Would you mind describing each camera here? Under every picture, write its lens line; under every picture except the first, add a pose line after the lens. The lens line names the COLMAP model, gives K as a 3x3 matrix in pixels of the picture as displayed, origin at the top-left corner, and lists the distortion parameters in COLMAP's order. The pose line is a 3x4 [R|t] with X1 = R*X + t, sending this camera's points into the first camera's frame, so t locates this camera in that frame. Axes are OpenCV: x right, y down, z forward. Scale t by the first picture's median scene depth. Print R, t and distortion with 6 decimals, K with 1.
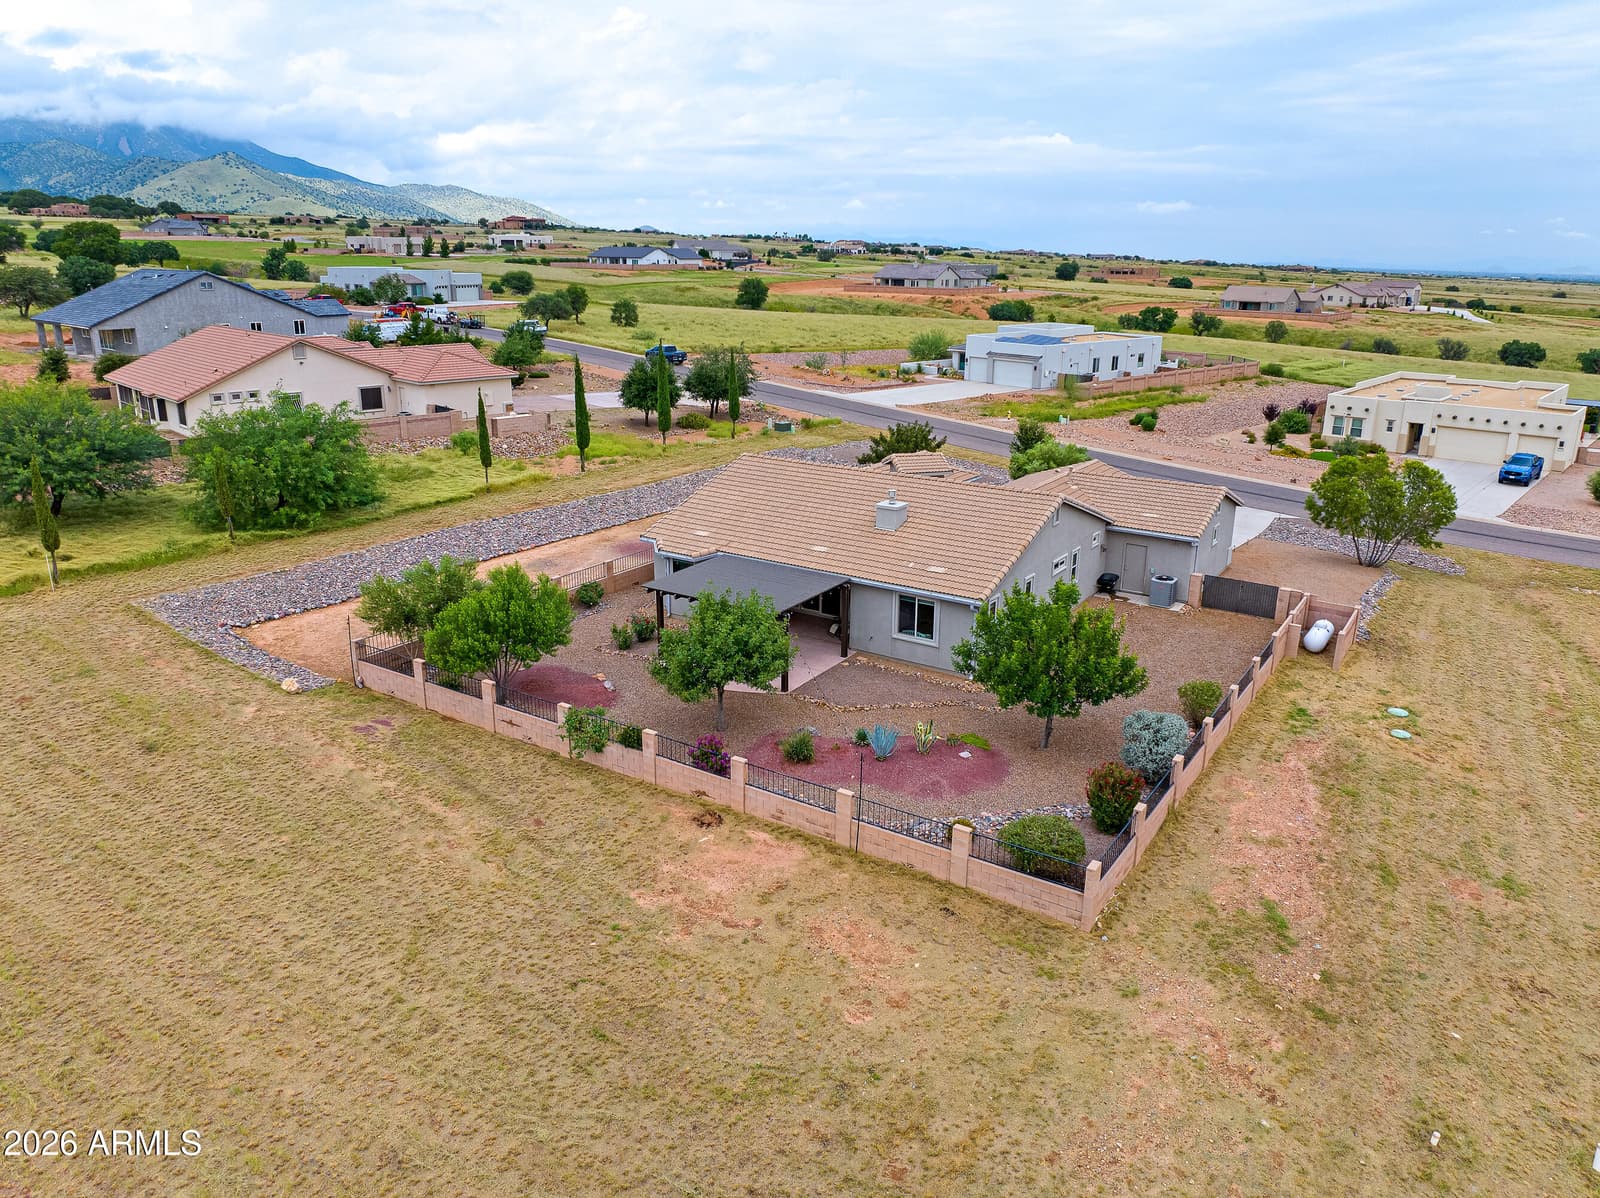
lens RADIAL K [[1117.5, 0, 800.0], [0, 1117.5, 599.0], [0, 0, 1]] dist [-0.040194, 0.000053]
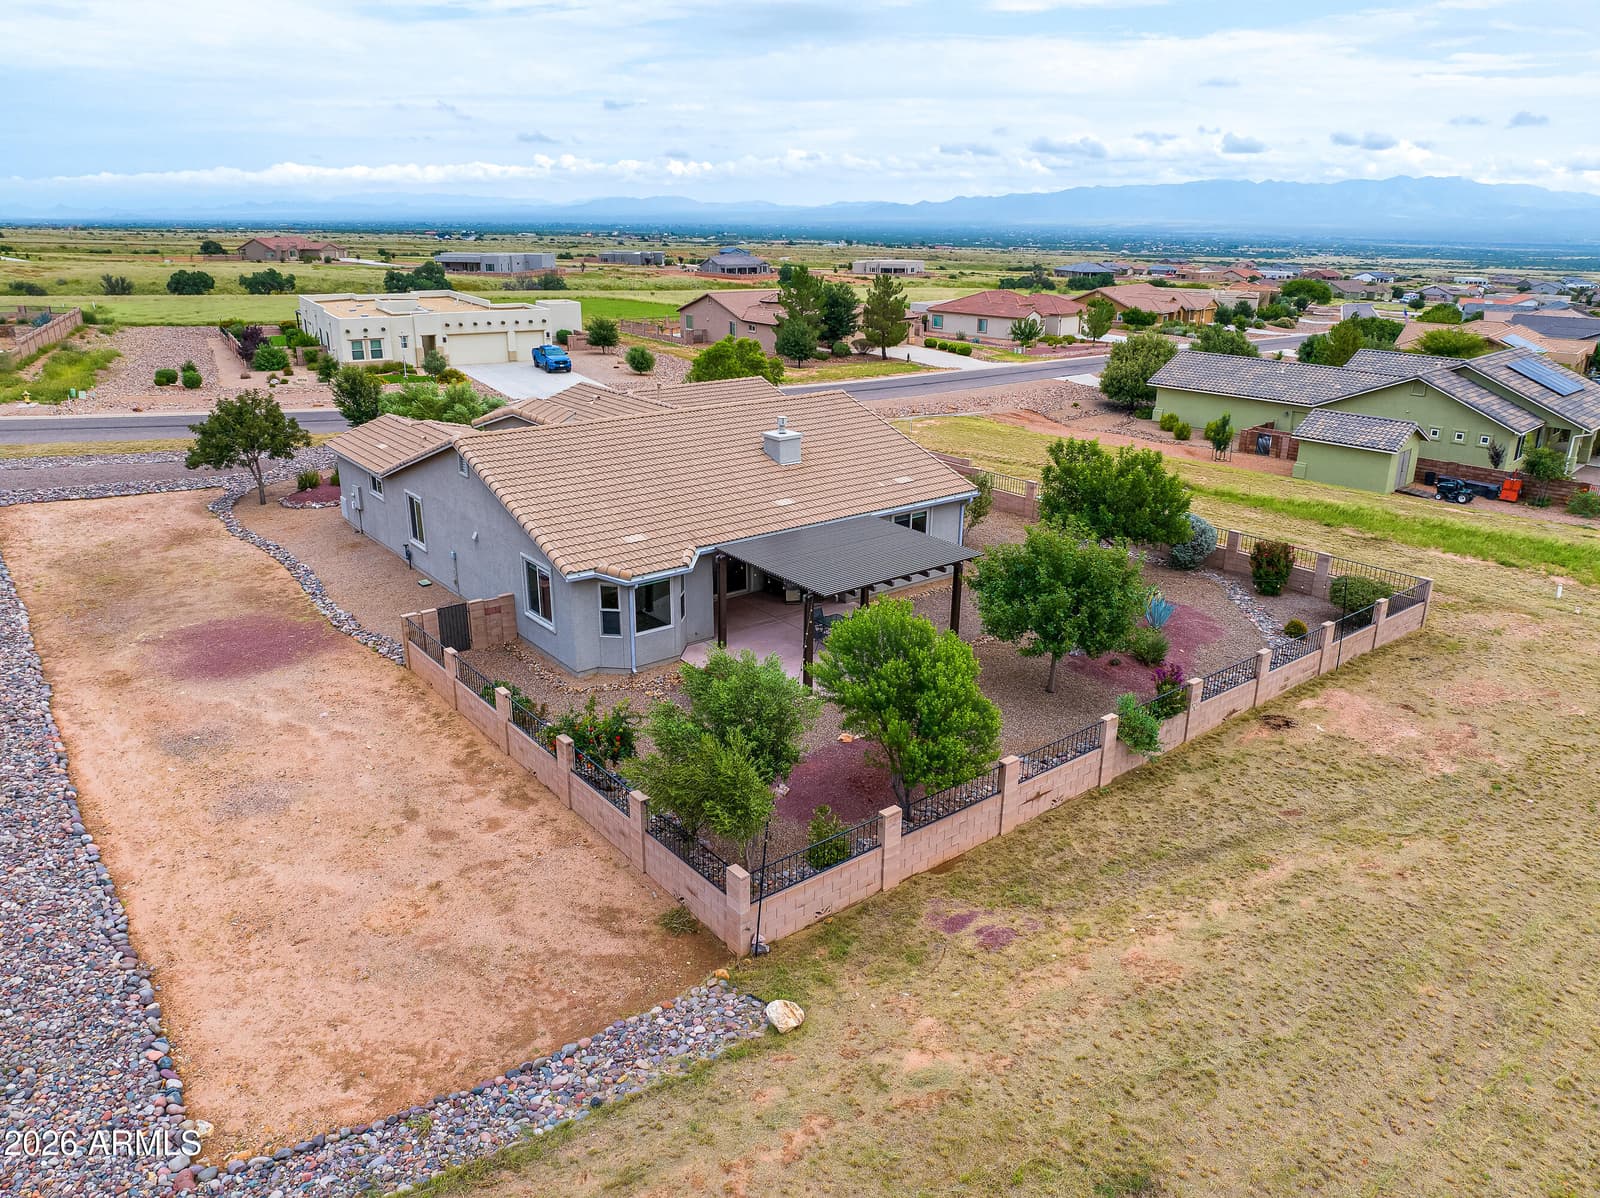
lens RADIAL K [[1117.5, 0, 800.0], [0, 1117.5, 599.0], [0, 0, 1]] dist [-0.040194, 0.000053]
pose [[0.305595, -0.320324, 0.896663, -0.951618], [0.275894, 0.931103, 0.238599, -0.223269], [-0.911314, 0.174469, 0.372916, 0.922881]]
